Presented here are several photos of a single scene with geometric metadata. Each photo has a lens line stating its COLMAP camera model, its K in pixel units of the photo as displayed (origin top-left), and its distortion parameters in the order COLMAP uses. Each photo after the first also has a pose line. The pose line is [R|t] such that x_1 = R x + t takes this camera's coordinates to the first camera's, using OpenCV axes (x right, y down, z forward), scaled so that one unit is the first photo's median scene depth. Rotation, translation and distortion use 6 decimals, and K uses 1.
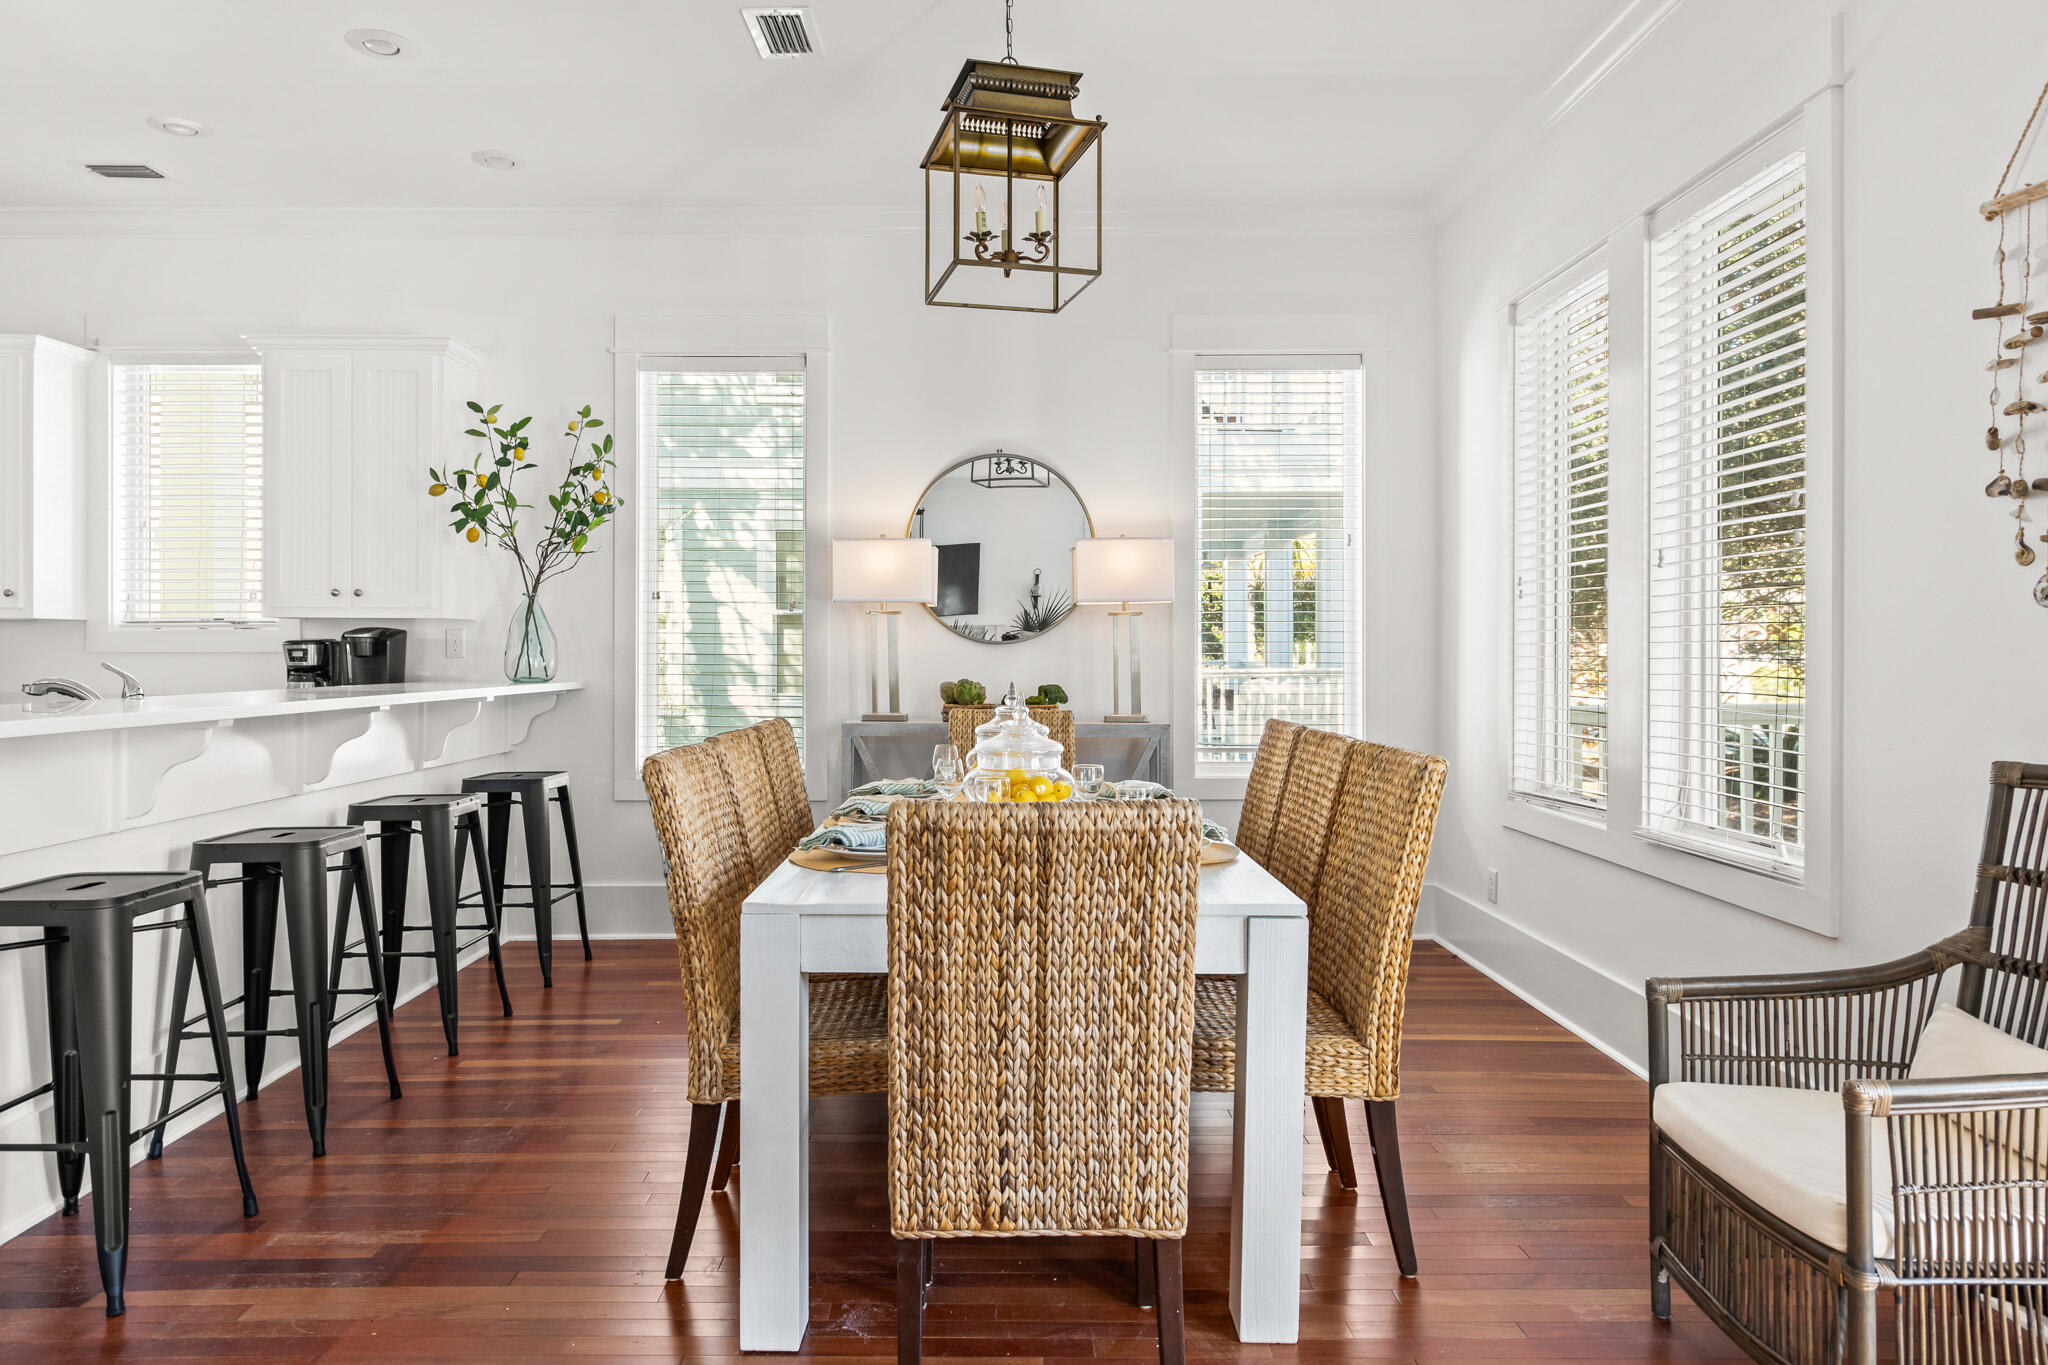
lens RADIAL K [[1267.5, 0, 1008.4], [0, 1267.5, 646.1], [0, 0, 1]] dist [0.007957, -0.001379]
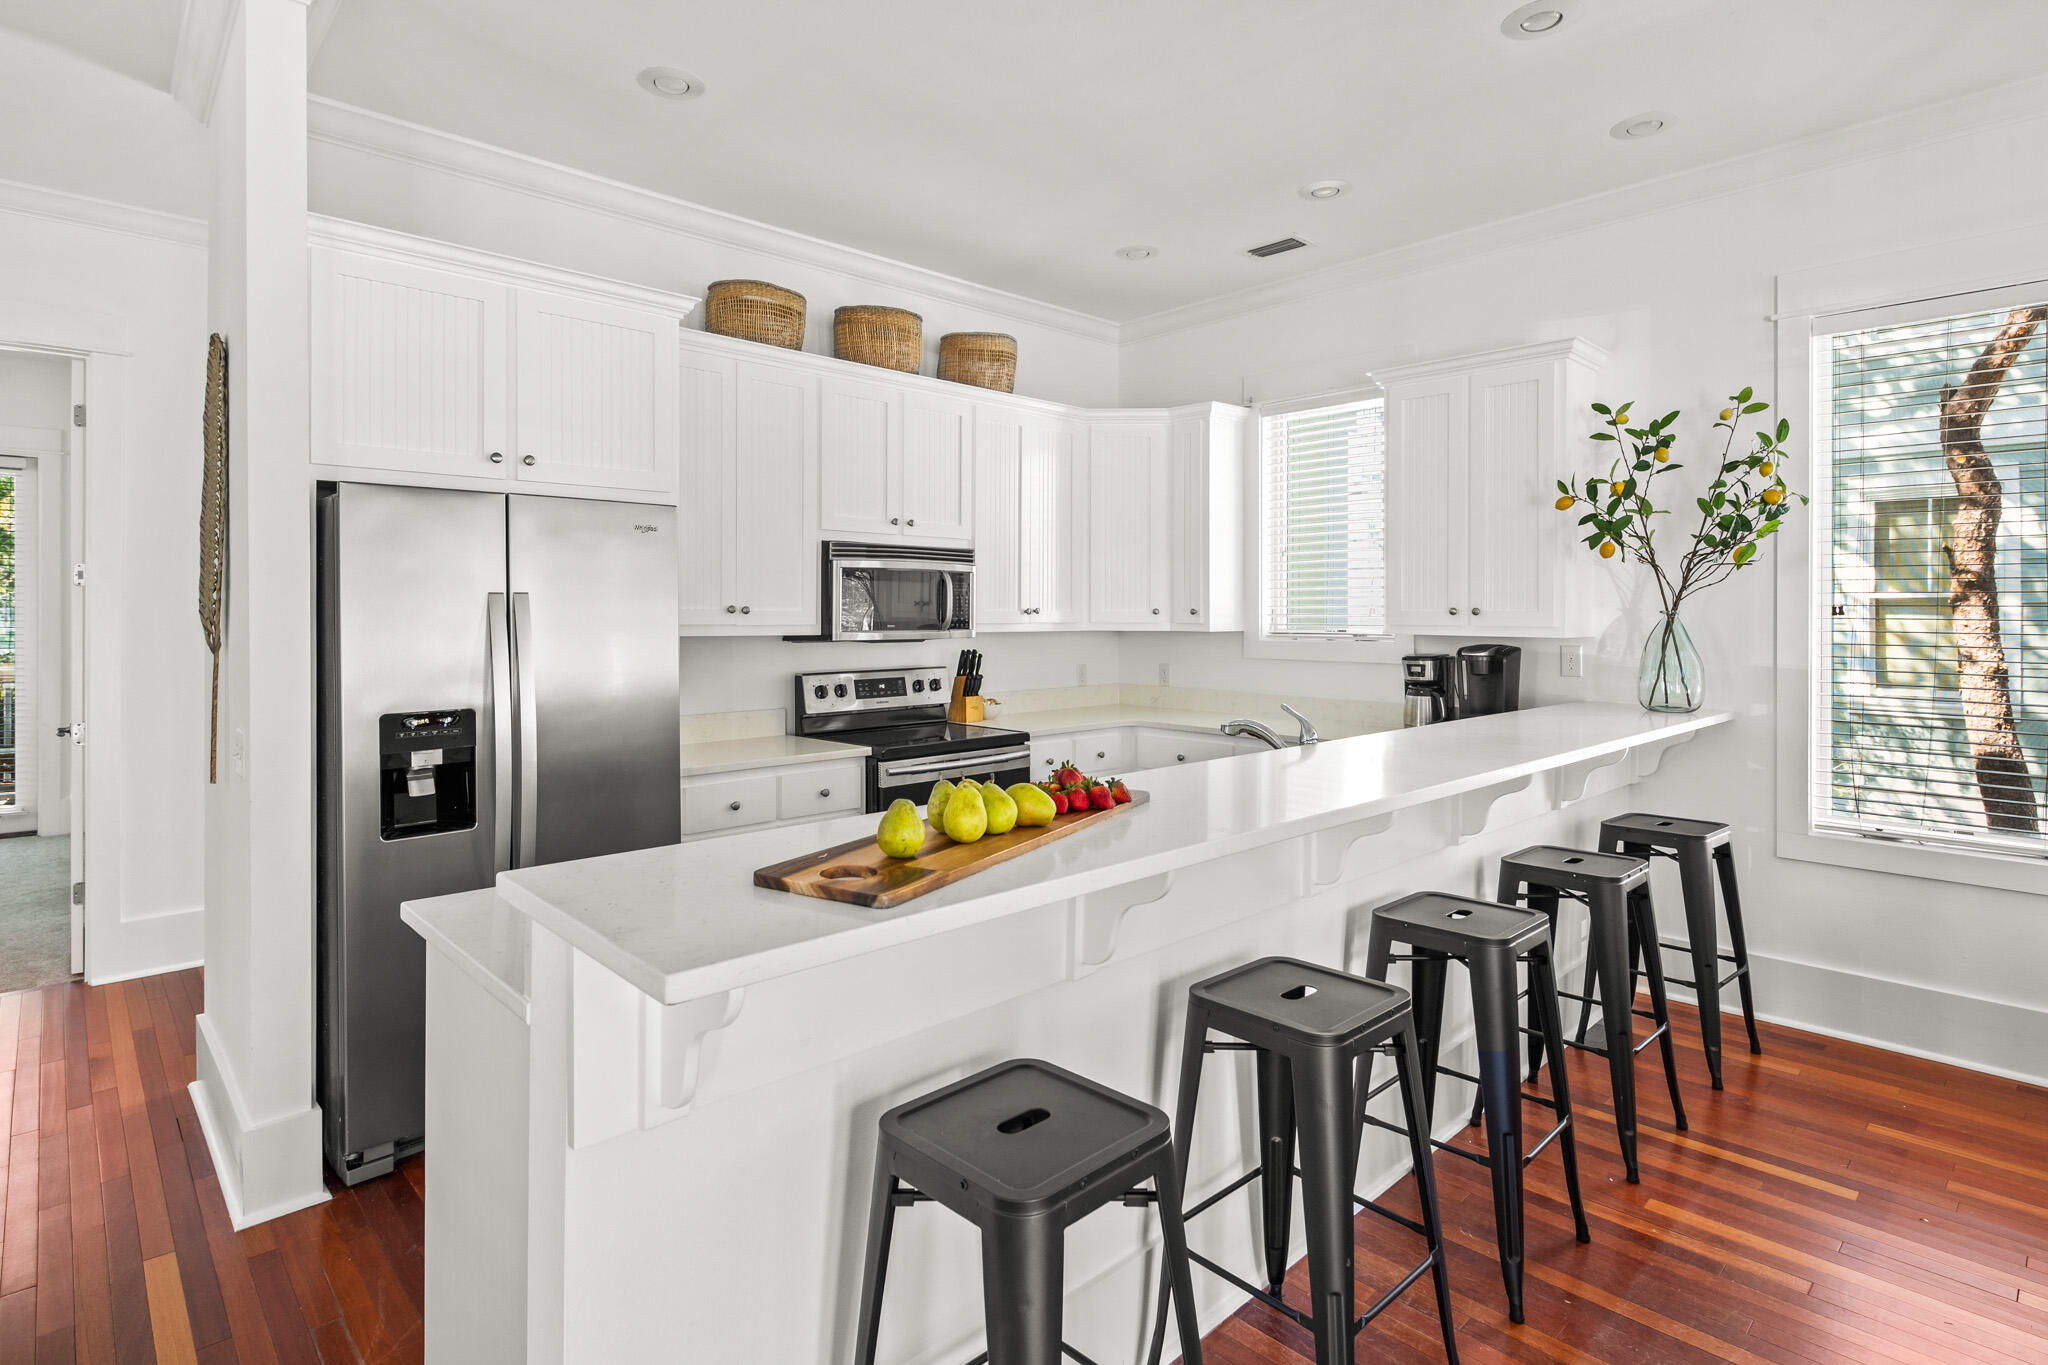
lens RADIAL K [[1037.9, 0, 999.1], [0, 1037.9, 611.2], [0, 0, 1]] dist [-0.002097, -0.000059]
pose [[0.675561, 0.001722, -0.737302, -0.164622], [-0.000482, 0.999998, 0.001893, -0.043921], [0.737304, -0.000924, 0.675560, 0.173664]]
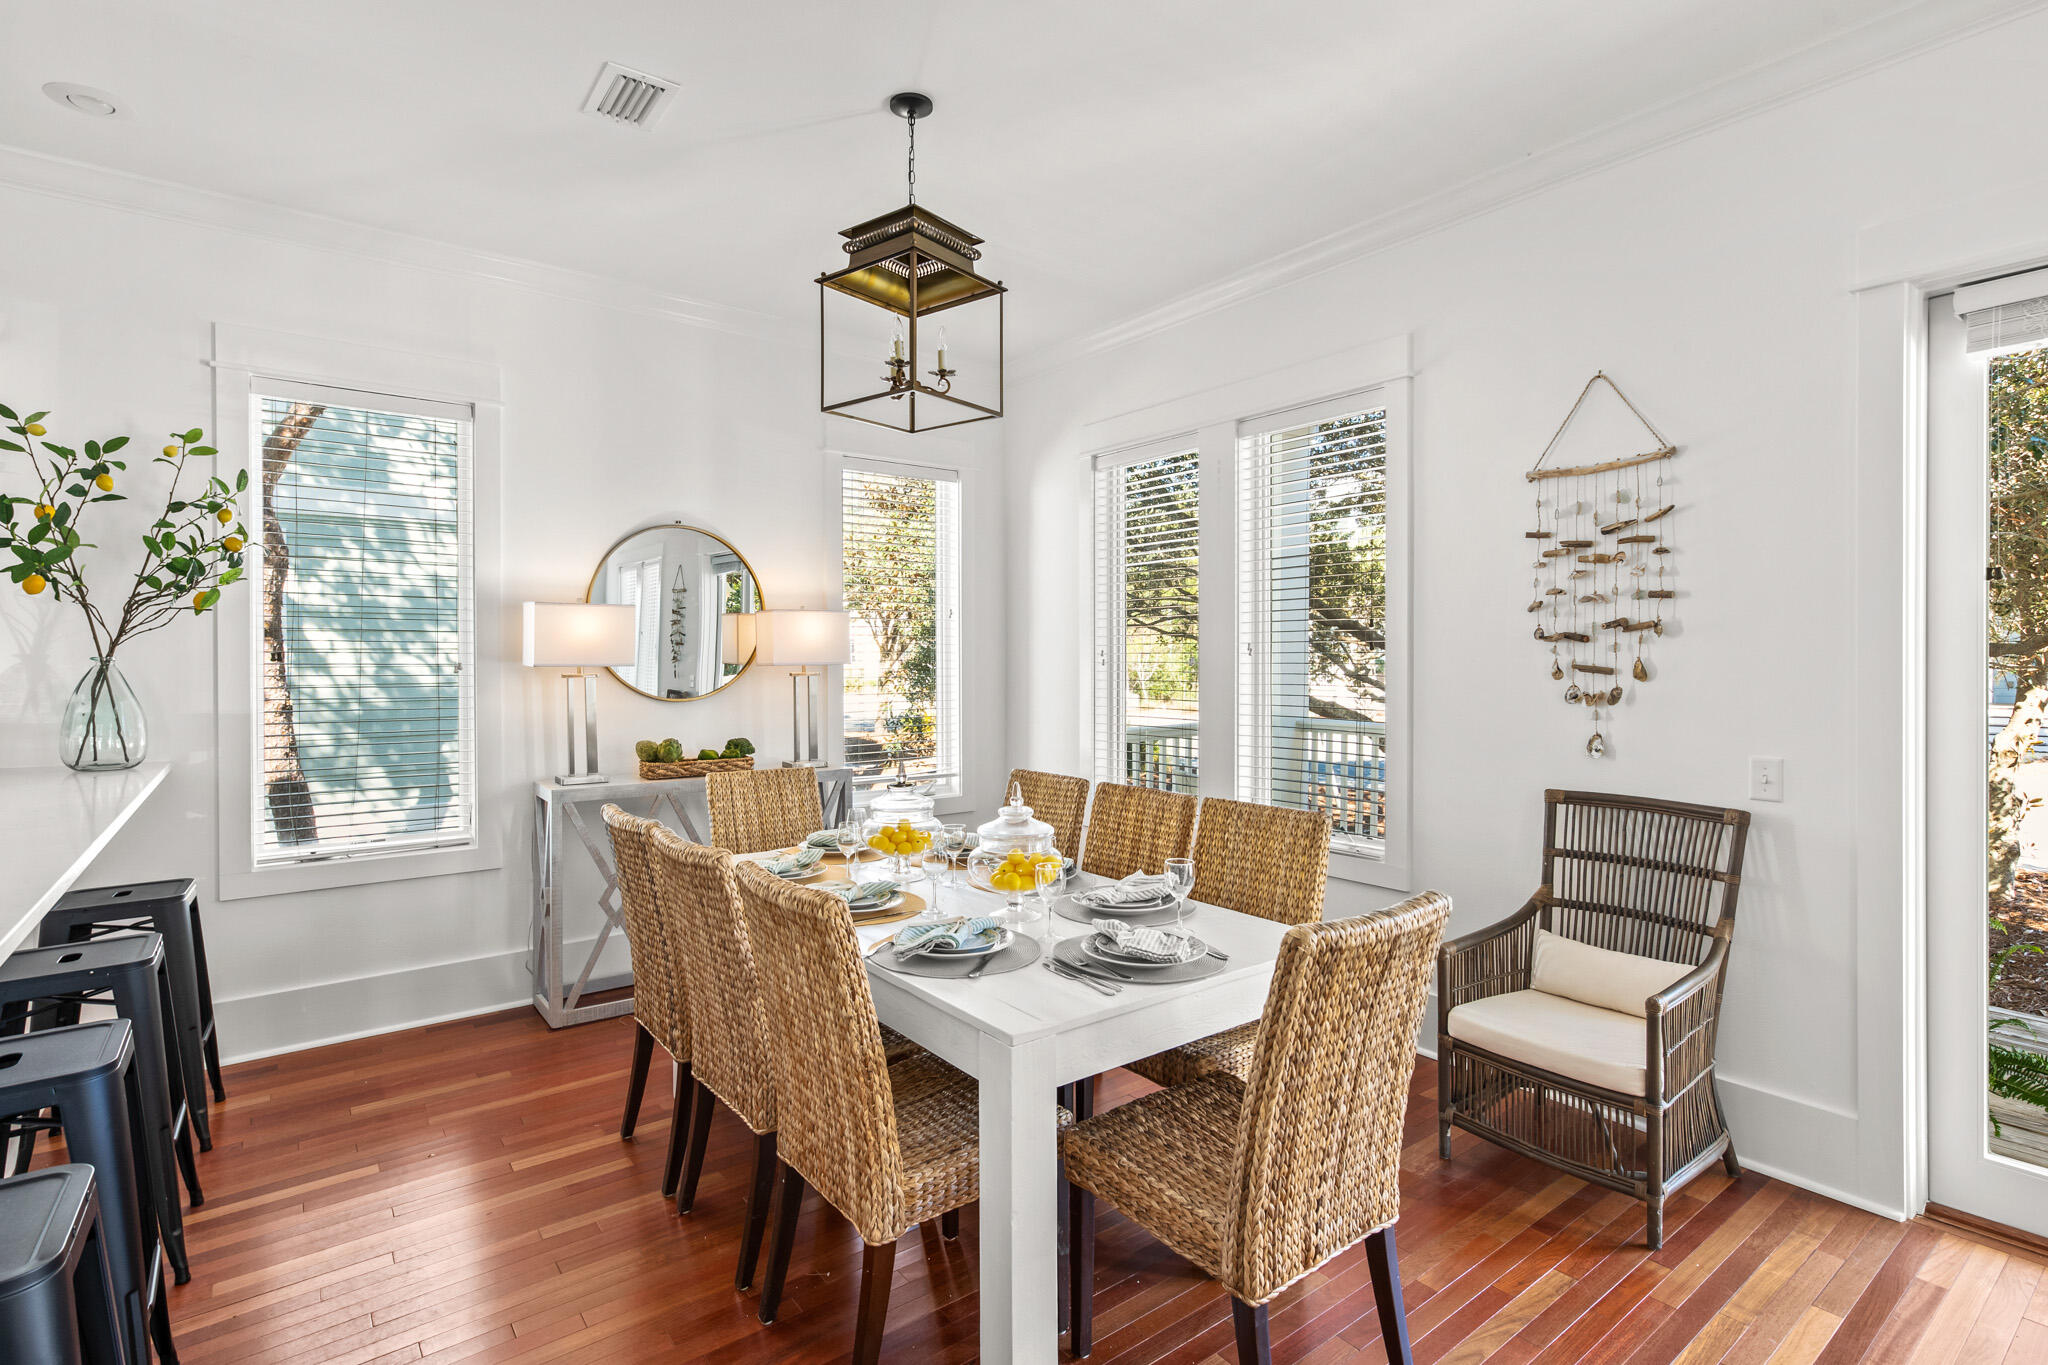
lens RADIAL K [[984.5, 0, 1036.3], [0, 984.5, 665.0], [0, 0, 1]] dist [0.003679, -0.001398]
pose [[0.792287, -0.004239, 0.610134, -0.300279], [-0.002131, 0.999951, 0.009715, -0.045444], [-0.610145, -0.008997, 0.792239, 0.163552]]
